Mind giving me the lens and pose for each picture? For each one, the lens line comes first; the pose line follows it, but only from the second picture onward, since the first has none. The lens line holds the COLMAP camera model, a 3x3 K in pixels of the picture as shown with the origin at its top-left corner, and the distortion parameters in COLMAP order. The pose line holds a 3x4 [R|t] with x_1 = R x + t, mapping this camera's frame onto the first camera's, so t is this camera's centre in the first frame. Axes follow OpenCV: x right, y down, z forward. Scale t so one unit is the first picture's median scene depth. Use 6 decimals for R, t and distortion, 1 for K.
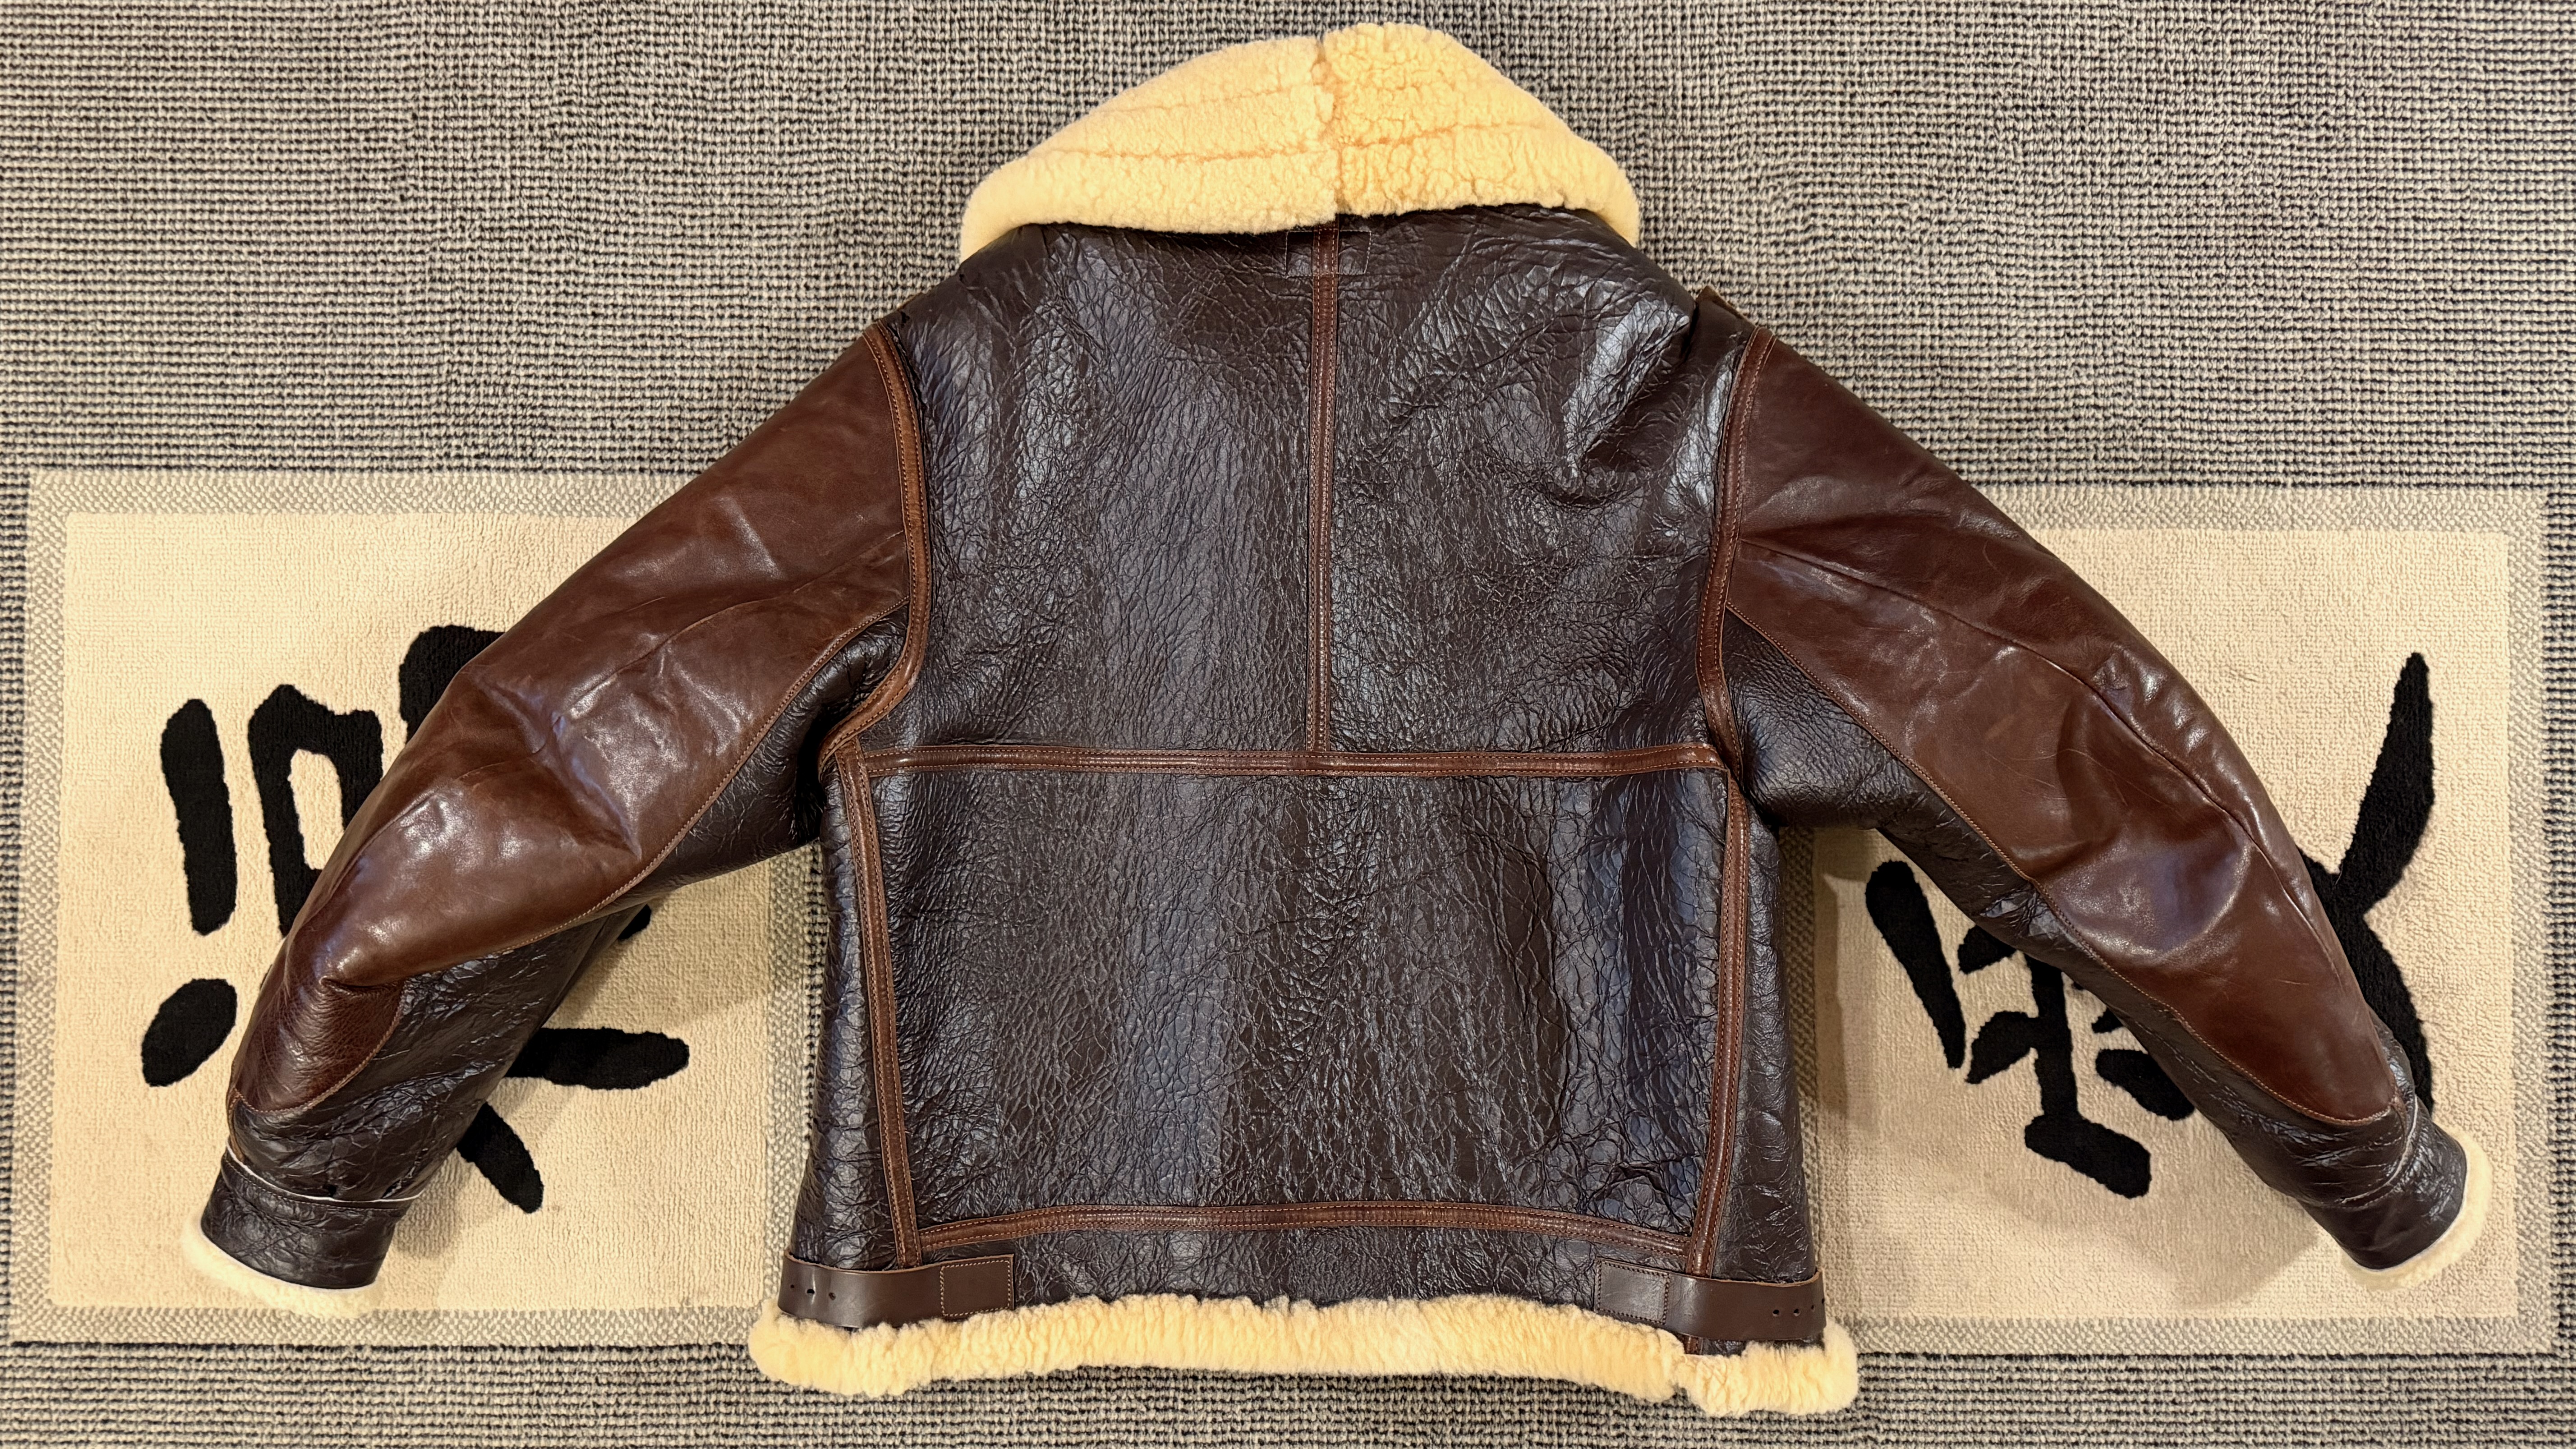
lens RADIAL K [[1826.3, 0, 1287.9], [0, 1826.3, 726.1], [0, 0, 1]] dist [0.013642, 0.001121]
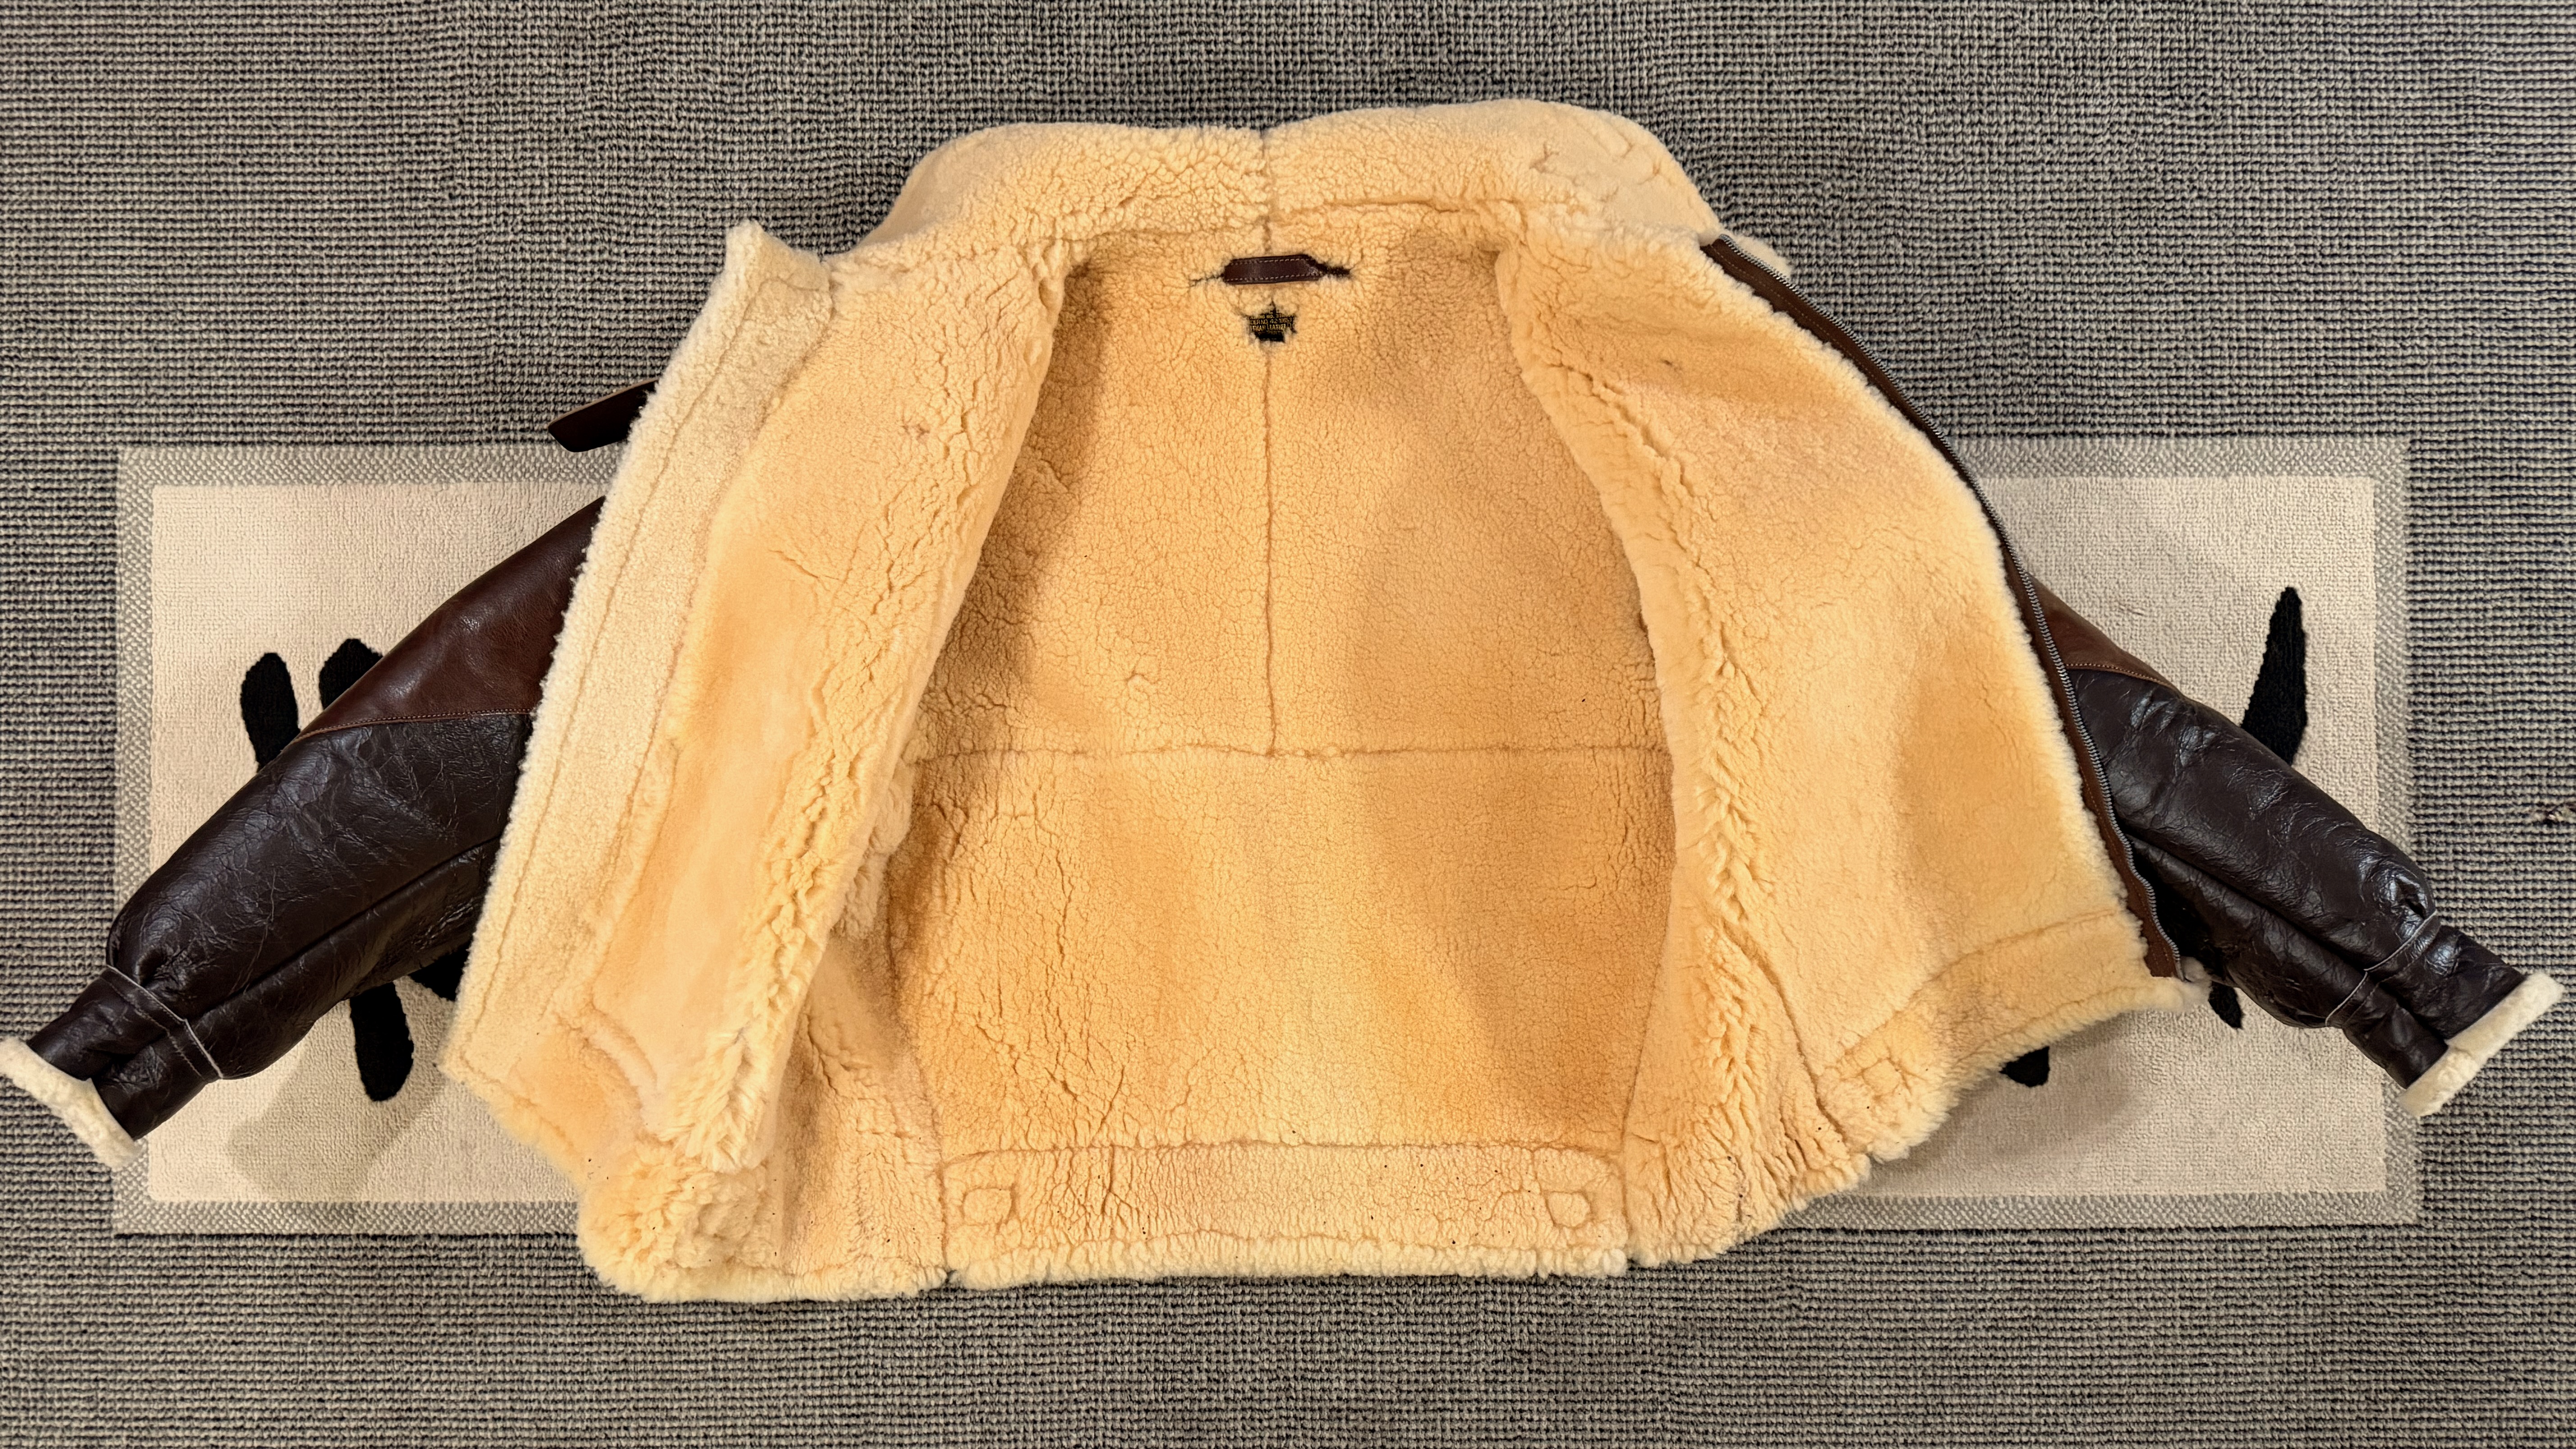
lens RADIAL K [[1826.3, 0, 1288.0], [0, 1826.3, 724.1], [0, 0, 1]] dist [0.013642, 0.001121]
pose [[0.999803, -0.010981, 0.016545, -0.001653], [0.010388, 0.999317, 0.035470, -0.004221], [-0.016923, -0.035291, 0.999234, -0.102042]]
